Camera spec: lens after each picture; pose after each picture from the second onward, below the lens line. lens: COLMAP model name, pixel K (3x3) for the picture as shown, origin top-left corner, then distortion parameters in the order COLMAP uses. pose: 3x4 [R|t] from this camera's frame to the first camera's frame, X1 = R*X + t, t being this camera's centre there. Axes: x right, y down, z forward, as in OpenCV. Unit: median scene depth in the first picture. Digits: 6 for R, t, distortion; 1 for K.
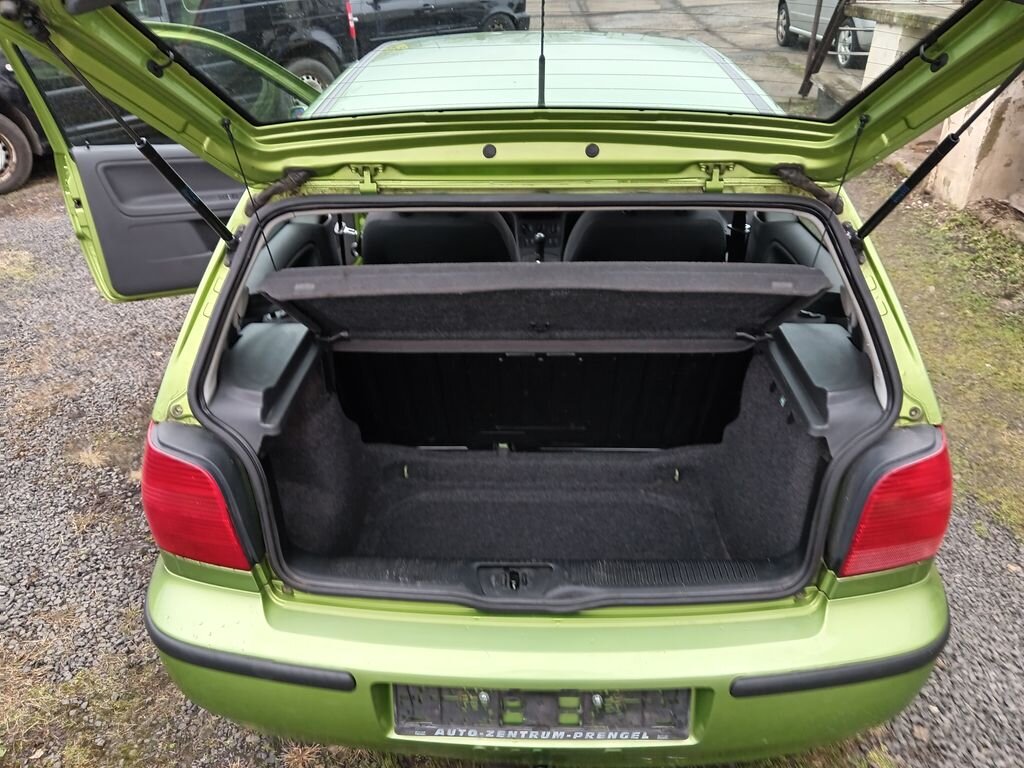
lens RADIAL K [[788.3, 0, 515.4], [0, 788.3, 391.1], [0, 0, 1]] dist [-0.000189, -0.015760]
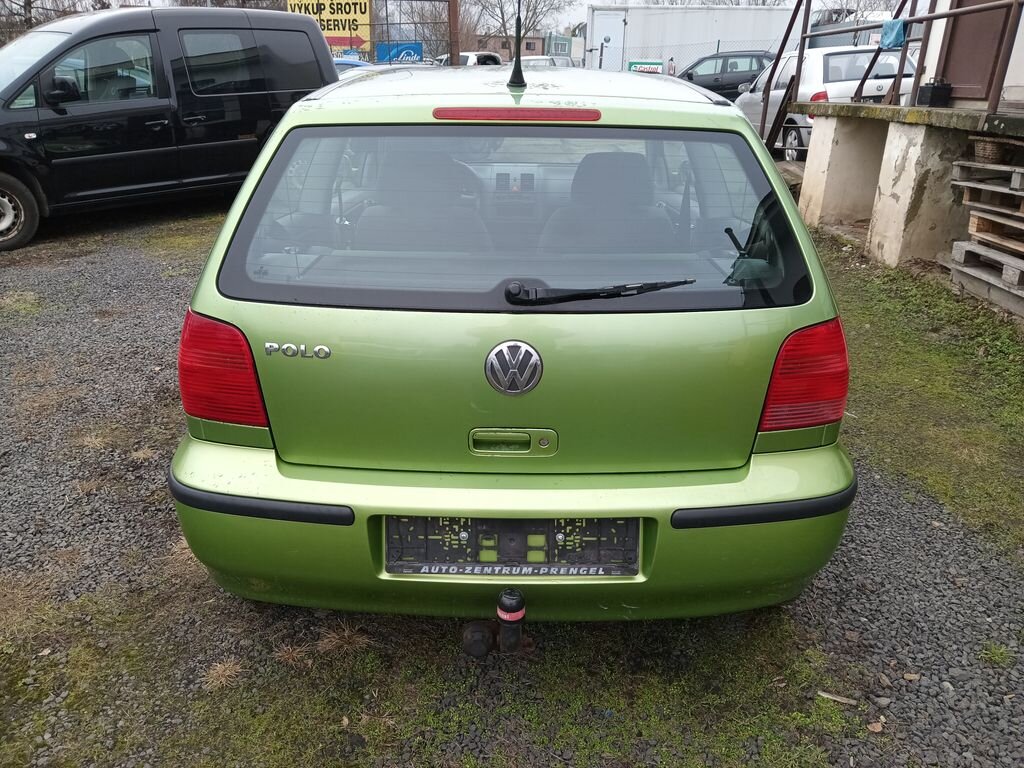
lens RADIAL K [[788.3, 0, 510.4], [0, 788.3, 387.5], [0, 0, 1]] dist [-0.000189, -0.015760]
pose [[0.999487, 0.015982, 0.027765, -0.003990], [-0.011797, 0.989382, -0.144860, 0.208947], [-0.029785, 0.144458, 0.989062, -0.116425]]
